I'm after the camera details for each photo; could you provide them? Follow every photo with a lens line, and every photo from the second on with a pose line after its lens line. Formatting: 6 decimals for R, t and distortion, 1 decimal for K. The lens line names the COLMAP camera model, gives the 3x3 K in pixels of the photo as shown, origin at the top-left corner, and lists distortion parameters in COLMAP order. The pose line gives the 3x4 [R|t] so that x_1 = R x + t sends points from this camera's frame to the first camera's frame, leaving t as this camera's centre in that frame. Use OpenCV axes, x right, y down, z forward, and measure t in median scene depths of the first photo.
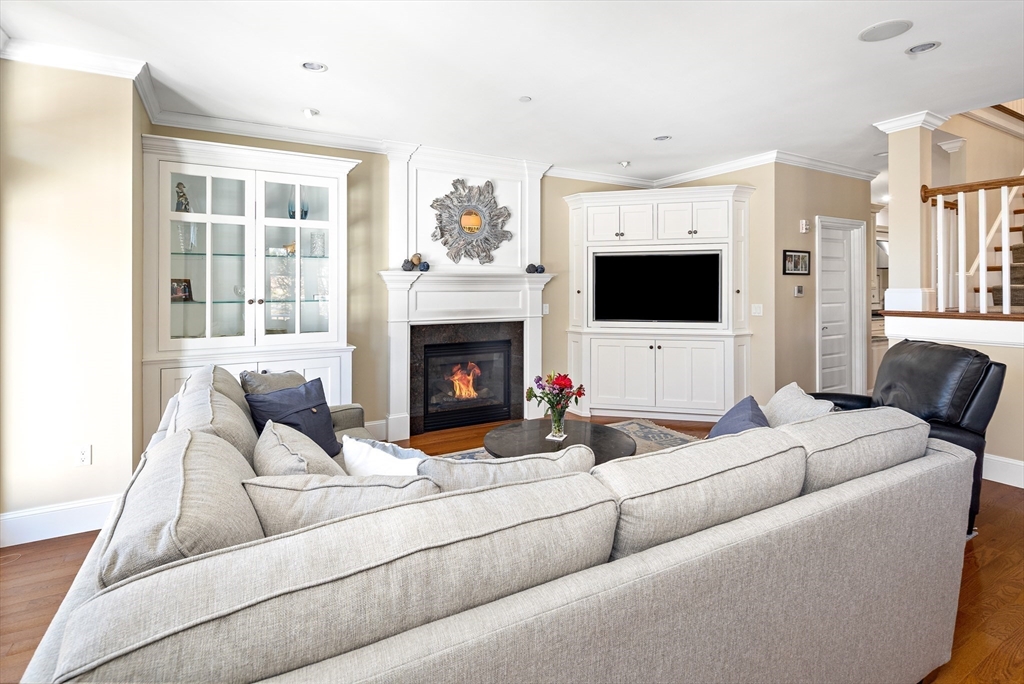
lens RADIAL K [[492.5, 0, 510.0], [0, 492.5, 283.9], [0, 0, 1]] dist [-0.001477, -0.000181]
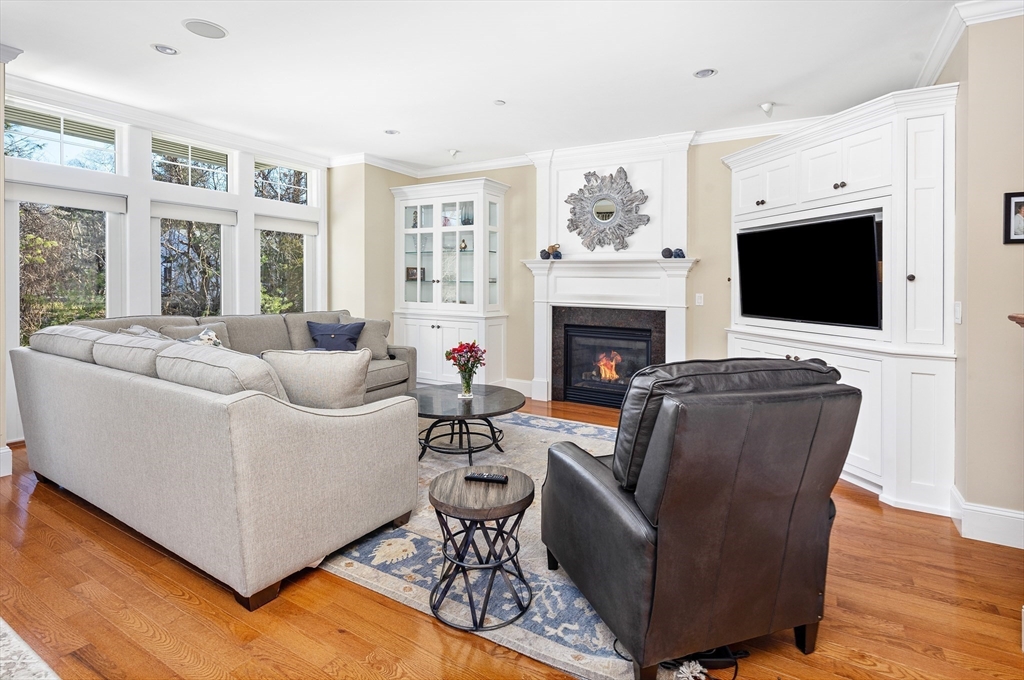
lens RADIAL K [[504.3, 0, 532.2], [0, 504.3, 293.7], [0, 0, 1]] dist [0.001083, -0.000241]
pose [[0.509308, 0.025490, -0.860207, 0.759991], [-0.010795, 0.999672, 0.023231, 0.025812], [0.860516, -0.002546, 0.509416, 0.328411]]
